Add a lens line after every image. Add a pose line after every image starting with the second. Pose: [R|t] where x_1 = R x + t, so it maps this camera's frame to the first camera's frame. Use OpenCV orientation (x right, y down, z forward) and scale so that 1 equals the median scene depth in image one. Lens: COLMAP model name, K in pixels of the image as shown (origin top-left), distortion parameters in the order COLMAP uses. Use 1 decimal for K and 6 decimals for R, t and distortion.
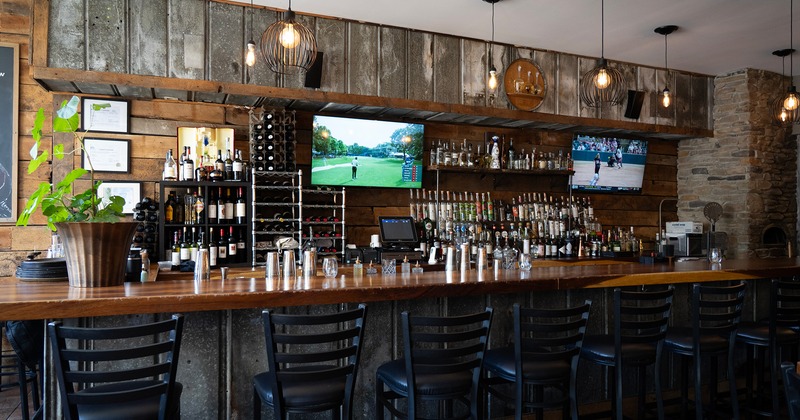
lens RADIAL K [[549.6, 0, 401.1], [0, 549.6, 211.5], [0, 0, 1]] dist [-0.005676, -0.000830]
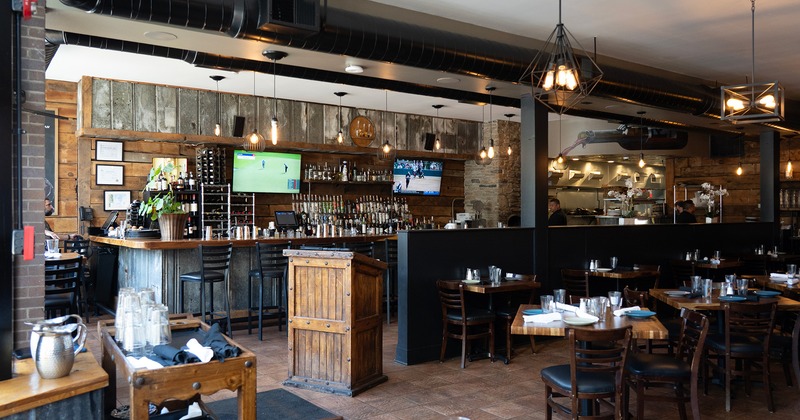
lens RADIAL K [[580.7, 0, 401.0], [0, 580.7, 208.1], [0, 0, 1]] dist [-0.007691, -0.002675]
pose [[0.971513, -0.004392, 0.236947, -0.082460], [0.003212, 0.999980, 0.005366, -0.007125], [-0.236965, -0.004453, 0.971508, -0.779606]]
